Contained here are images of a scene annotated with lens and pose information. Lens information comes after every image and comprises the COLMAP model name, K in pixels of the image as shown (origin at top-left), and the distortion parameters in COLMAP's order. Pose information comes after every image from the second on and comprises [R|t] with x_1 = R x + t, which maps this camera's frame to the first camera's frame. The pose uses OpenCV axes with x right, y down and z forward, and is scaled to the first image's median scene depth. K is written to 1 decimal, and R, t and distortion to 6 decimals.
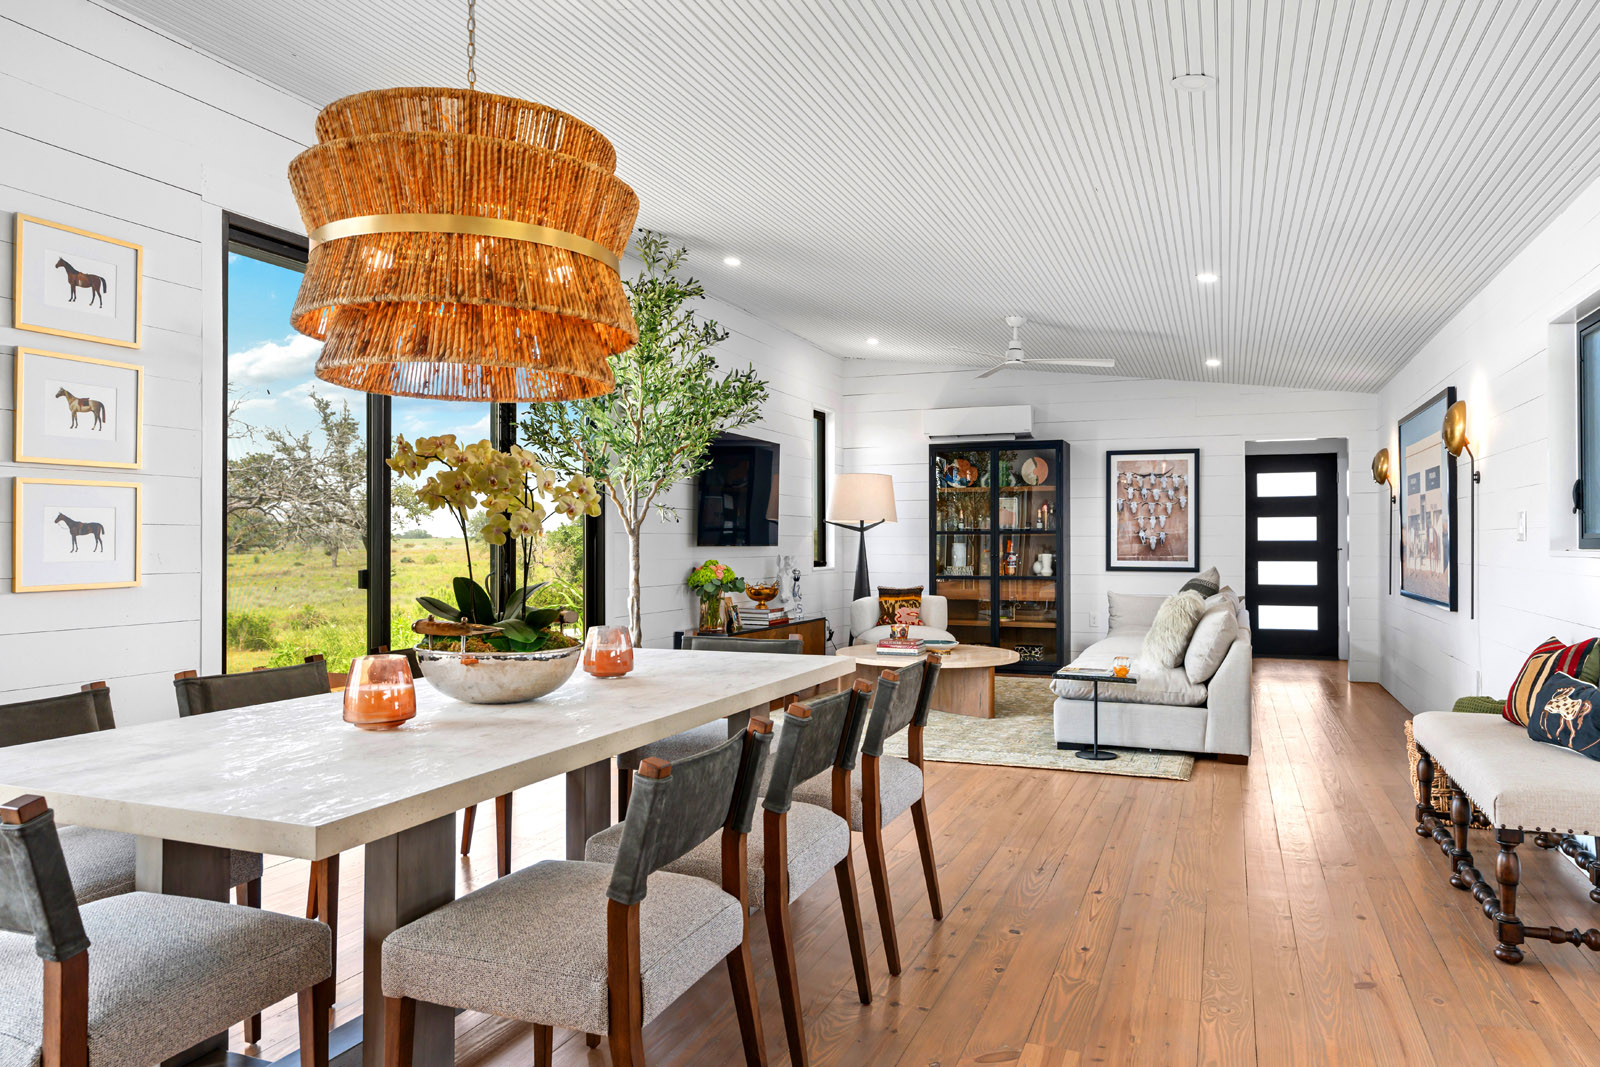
lens RADIAL K [[1046.9, 0, 800.0], [0, 1046.9, 533.5], [0, 0, 1]] dist [-0.007719, -0.001907]
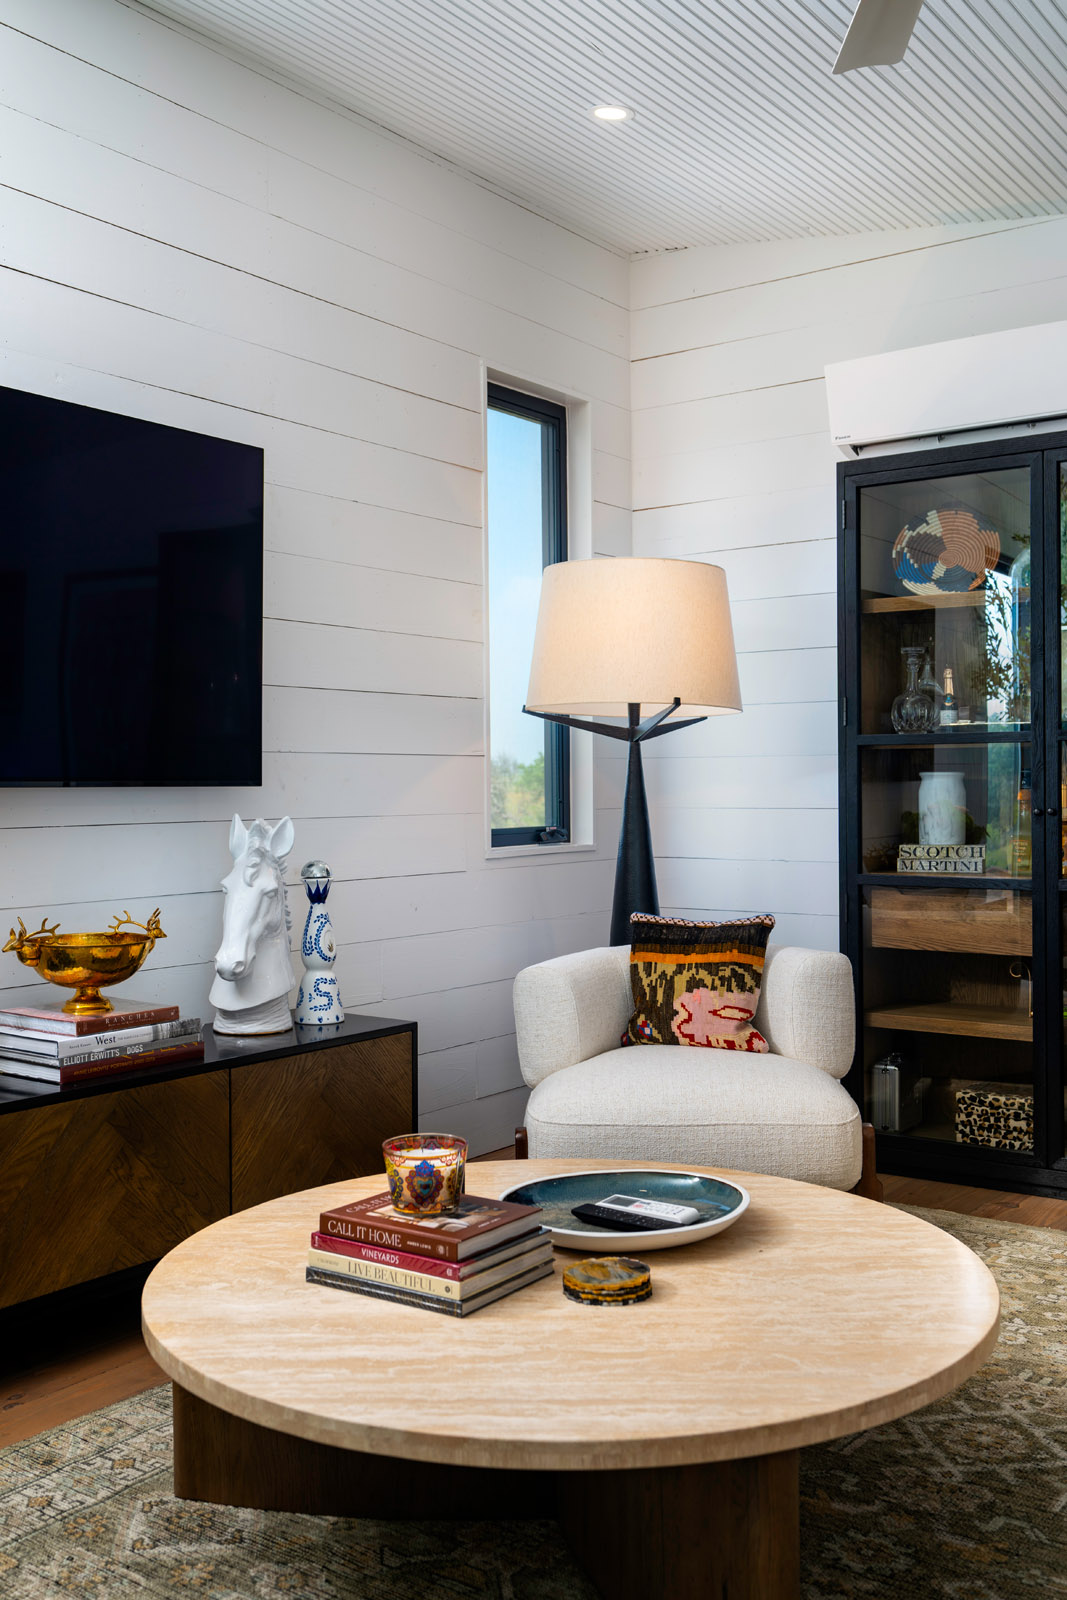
lens RADIAL K [[1547.8, 0, 533.5], [0, 1547.8, 800.0], [0, 0, 1]] dist [0.011409, 0.009221]
pose [[0.971087, -0.006292, -0.238644, 0.151246], [0.011199, 0.999753, 0.019211, 0.007751], [0.238464, -0.021328, 0.970917, 0.539323]]
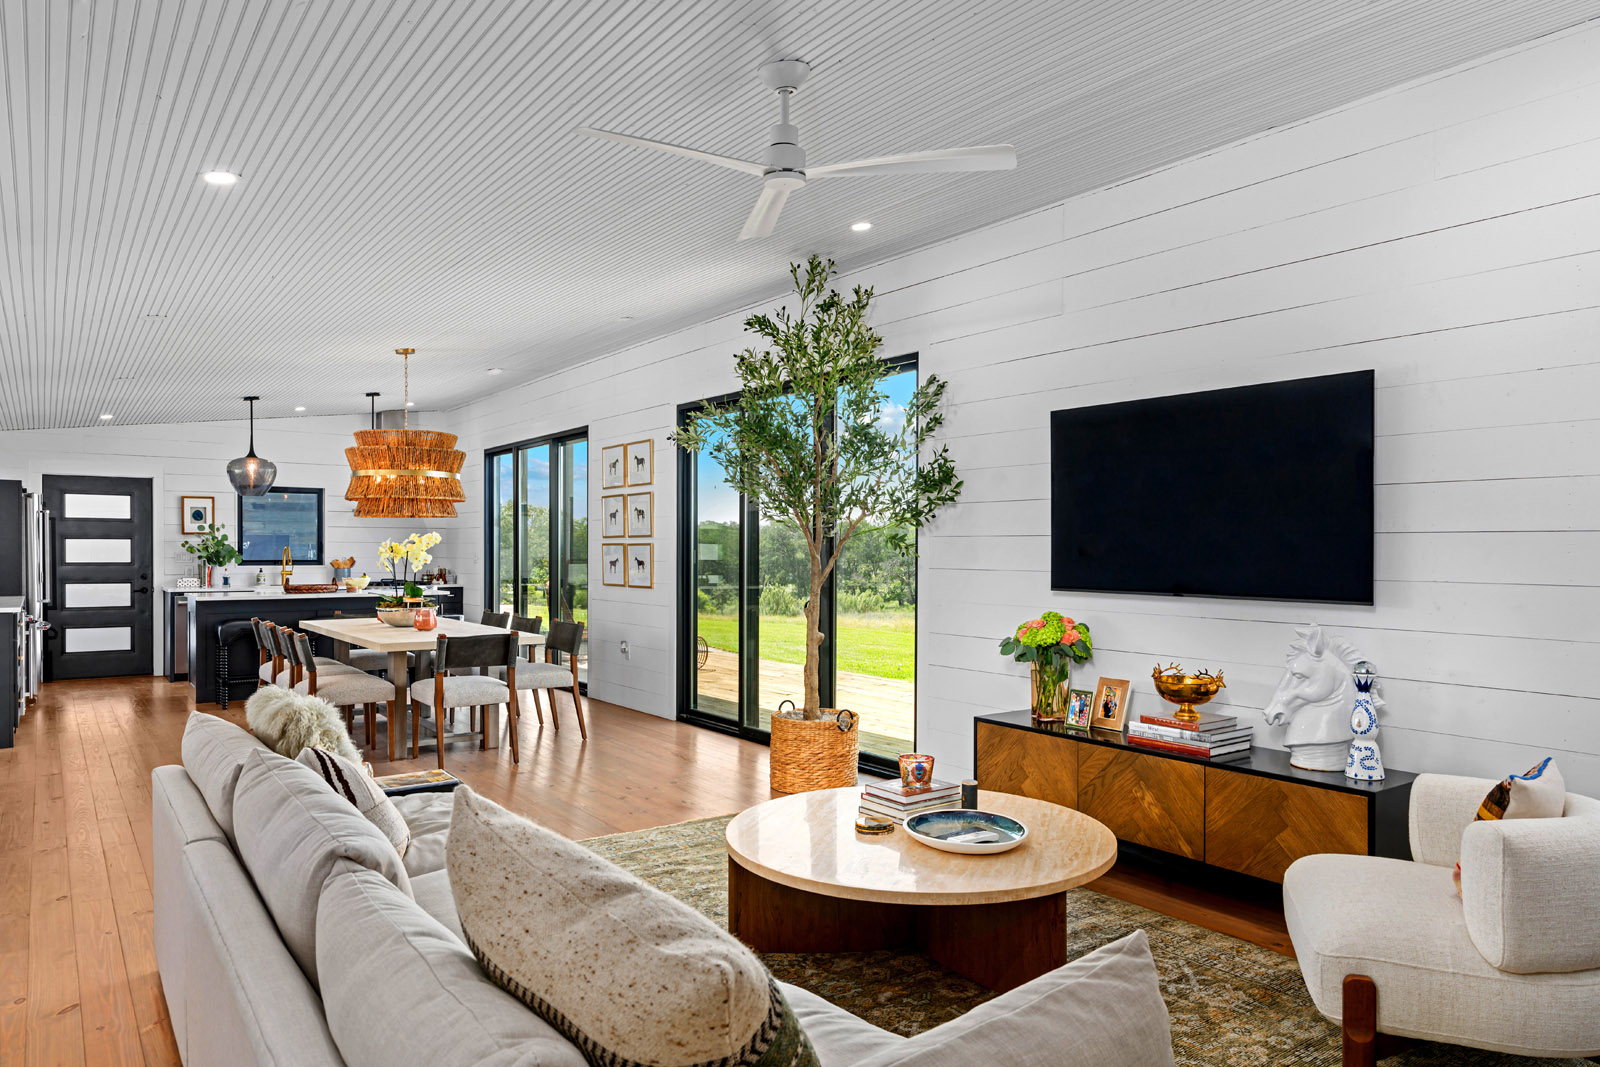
lens RADIAL K [[1061.3, 0, 801.5], [0, 1061.3, 548.6], [0, 0, 1]] dist [0.000497, -0.000063]
pose [[-0.532217, 0.001820, -0.846606, 0.441137], [0.006092, 0.999980, -0.001680, -0.011410], [0.846586, -0.006051, -0.532218, 0.958070]]
